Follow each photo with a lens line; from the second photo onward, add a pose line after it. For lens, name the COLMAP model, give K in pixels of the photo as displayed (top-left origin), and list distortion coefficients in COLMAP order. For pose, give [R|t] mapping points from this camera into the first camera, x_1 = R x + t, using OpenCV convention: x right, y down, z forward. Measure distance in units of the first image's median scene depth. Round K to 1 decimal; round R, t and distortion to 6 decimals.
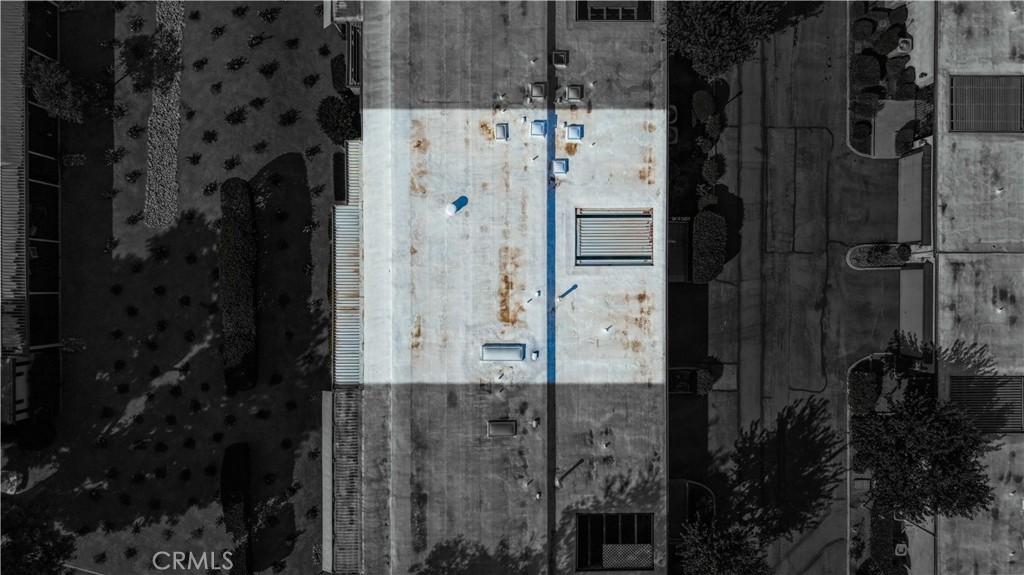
lens RADIAL K [[678.4, 0, 512.0], [0, 678.4, 287.5], [0, 0, 1]] dist [0.043898, -0.056016]
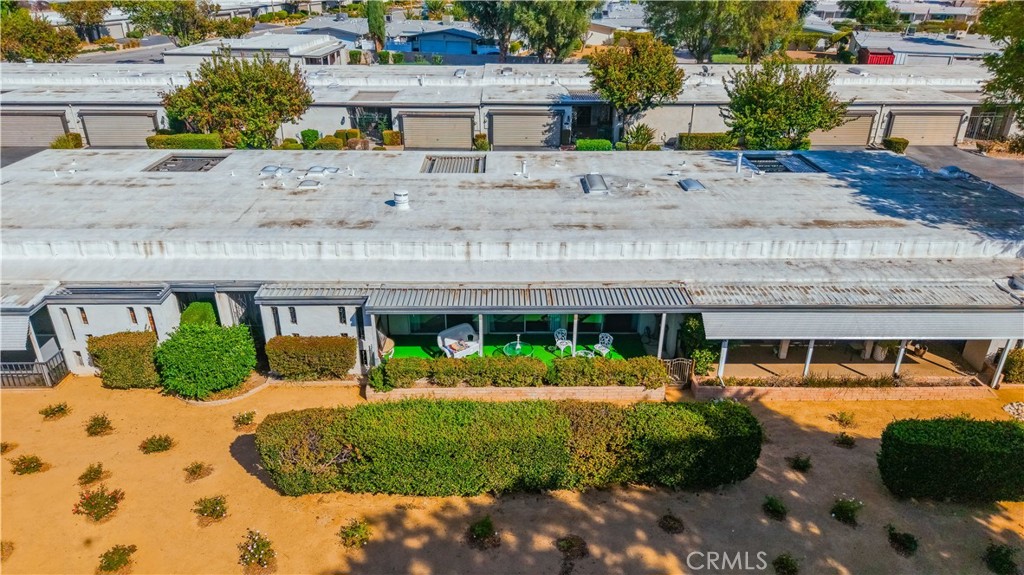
lens RADIAL K [[678.4, 0, 512.0], [0, 678.4, 287.5], [0, 0, 1]] dist [0.043898, -0.056016]
pose [[-0.011847, -0.457186, 0.889292, -0.711954], [0.999927, -0.003346, 0.011601, -0.007166], [-0.002328, 0.889365, 0.457192, 0.696291]]
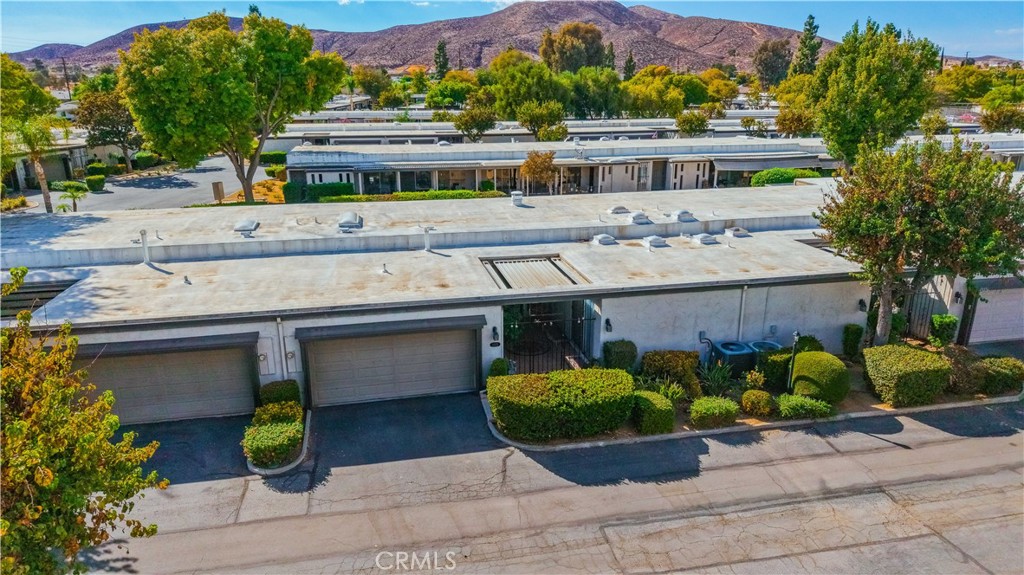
lens RADIAL K [[678.4, 0, 512.0], [0, 678.4, 287.5], [0, 0, 1]] dist [0.043898, -0.056016]
pose [[0.207058, 0.260809, -0.942924, 0.730459], [-0.978322, 0.058820, -0.198561, 0.070331], [0.003677, 0.963597, 0.267334, 0.808417]]
